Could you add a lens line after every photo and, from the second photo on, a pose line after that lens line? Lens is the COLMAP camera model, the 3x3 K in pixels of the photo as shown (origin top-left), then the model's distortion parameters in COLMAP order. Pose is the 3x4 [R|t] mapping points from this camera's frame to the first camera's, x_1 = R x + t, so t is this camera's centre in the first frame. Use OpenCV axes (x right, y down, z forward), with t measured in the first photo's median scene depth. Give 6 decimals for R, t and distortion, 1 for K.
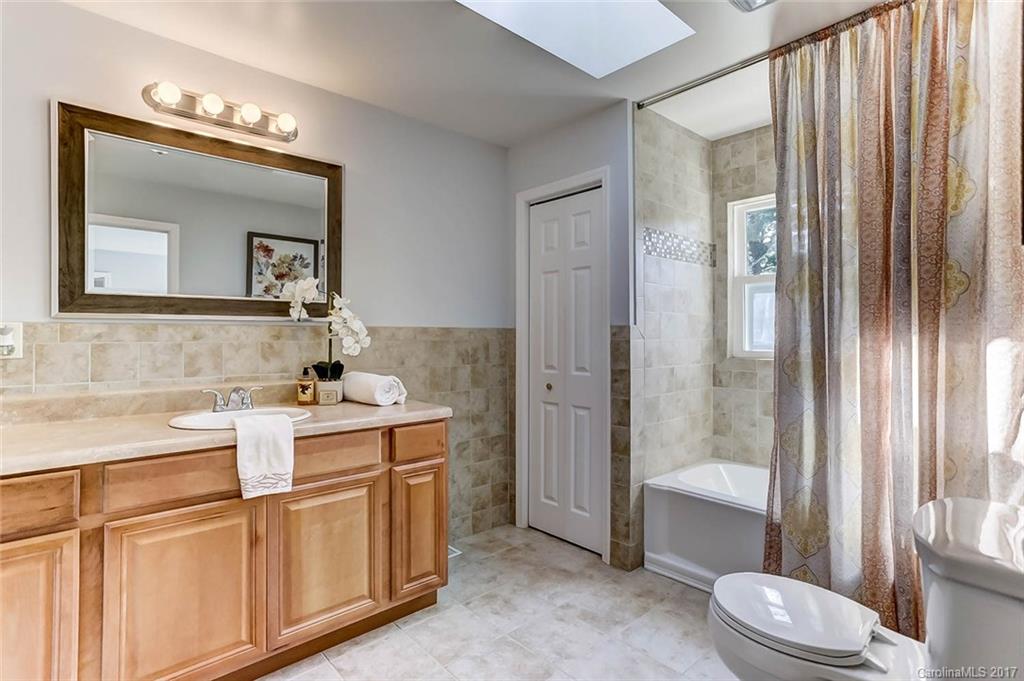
lens RADIAL K [[515.0, 0, 512.0], [0, 515.0, 340.5], [0, 0, 1]] dist [-0.004304, 0.000066]
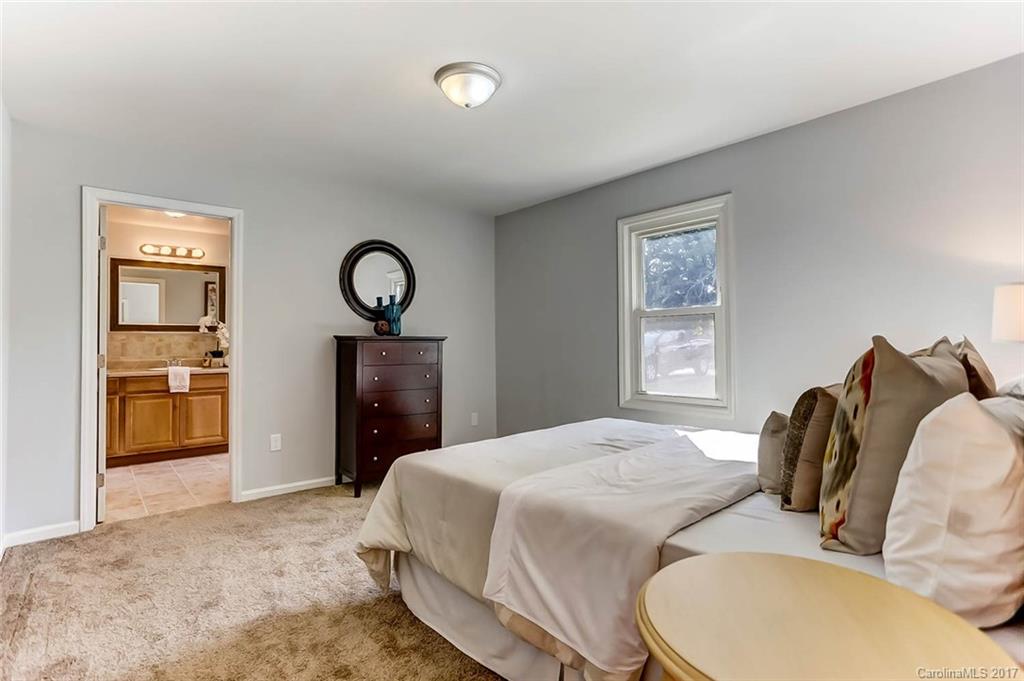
lens RADIAL K [[515.0, 0, 512.0], [0, 515.0, 340.5], [0, 0, 1]] dist [-0.004304, 0.000066]
pose [[0.999797, -0.006652, -0.019005, 1.291481], [0.006391, 0.999884, -0.013798, 0.045340], [0.019095, 0.013674, 0.999724, -1.663325]]
